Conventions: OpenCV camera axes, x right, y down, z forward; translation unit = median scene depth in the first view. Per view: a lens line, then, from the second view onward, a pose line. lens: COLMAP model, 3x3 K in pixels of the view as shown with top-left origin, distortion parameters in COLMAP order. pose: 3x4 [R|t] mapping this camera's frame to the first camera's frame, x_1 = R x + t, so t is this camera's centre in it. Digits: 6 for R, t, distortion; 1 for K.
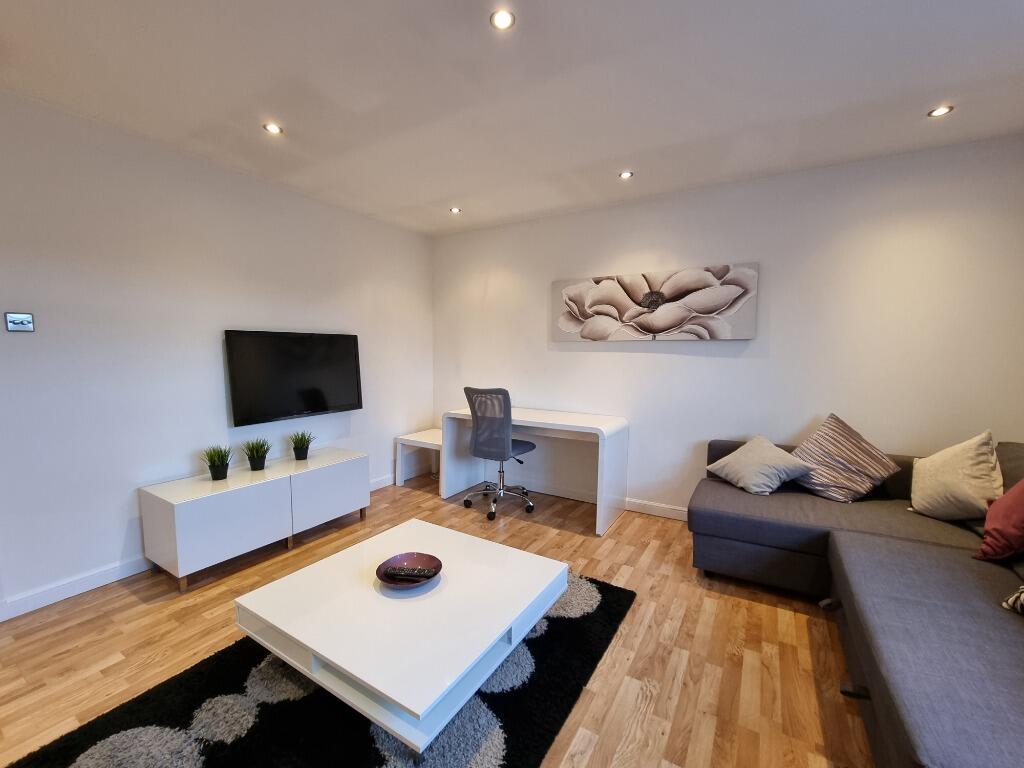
lens RADIAL K [[423.7, 0, 505.1], [0, 423.7, 392.8], [0, 0, 1]] dist [-0.001782, -0.000178]
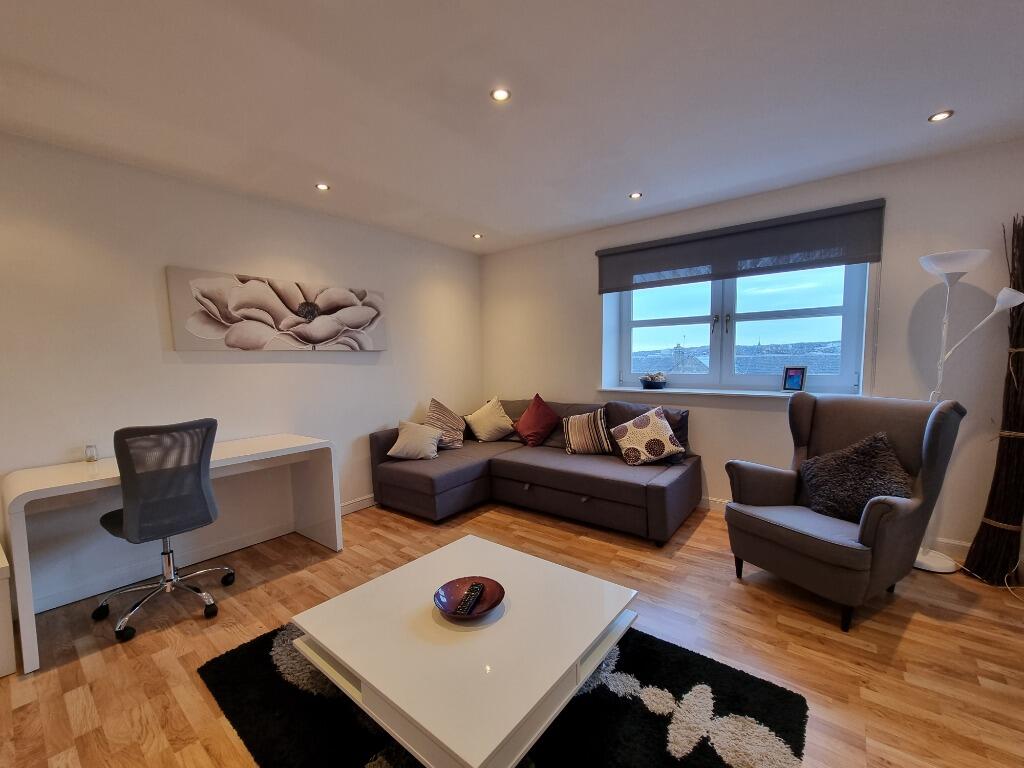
lens RADIAL K [[423.7, 0, 505.1], [0, 423.7, 392.8], [0, 0, 1]] dist [-0.001782, -0.000178]
pose [[0.126027, -0.086372, 0.988260, -0.614815], [0.117685, 0.990470, 0.071558, -0.042767], [-0.985022, 0.107285, 0.134990, 0.428670]]
